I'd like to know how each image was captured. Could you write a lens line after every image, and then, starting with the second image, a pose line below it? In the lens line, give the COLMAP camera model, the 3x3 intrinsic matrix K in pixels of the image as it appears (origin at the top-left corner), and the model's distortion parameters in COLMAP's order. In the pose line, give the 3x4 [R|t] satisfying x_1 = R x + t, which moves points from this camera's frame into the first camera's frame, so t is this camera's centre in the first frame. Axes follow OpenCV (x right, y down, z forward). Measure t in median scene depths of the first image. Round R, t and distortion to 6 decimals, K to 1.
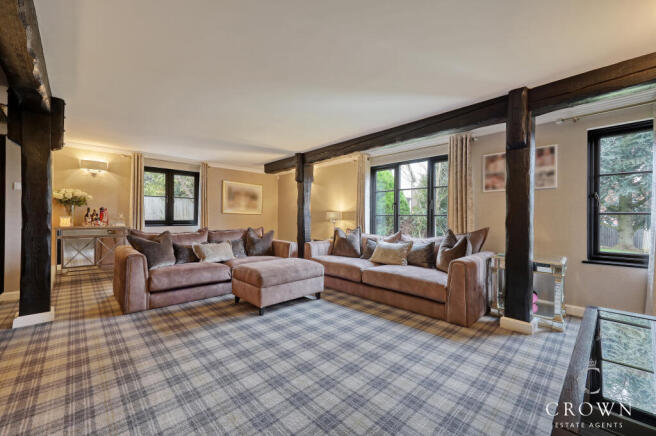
lens RADIAL K [[260.6, 0, 333.3], [0, 260.6, 215.6], [0, 0, 1]] dist [0.009261, 0.000564]
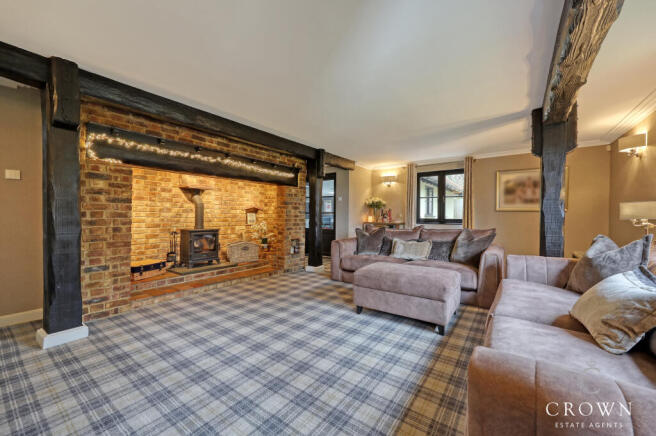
lens RADIAL K [[260.6, 0, 324.3], [0, 260.6, 217.6], [0, 0, 1]] dist [0.009261, 0.000564]
pose [[0.165397, 0.001388, -0.986226, 0.709059], [0.005762, 0.999981, 0.002374, 0.015623], [0.986210, -0.006076, 0.165385, 0.744094]]
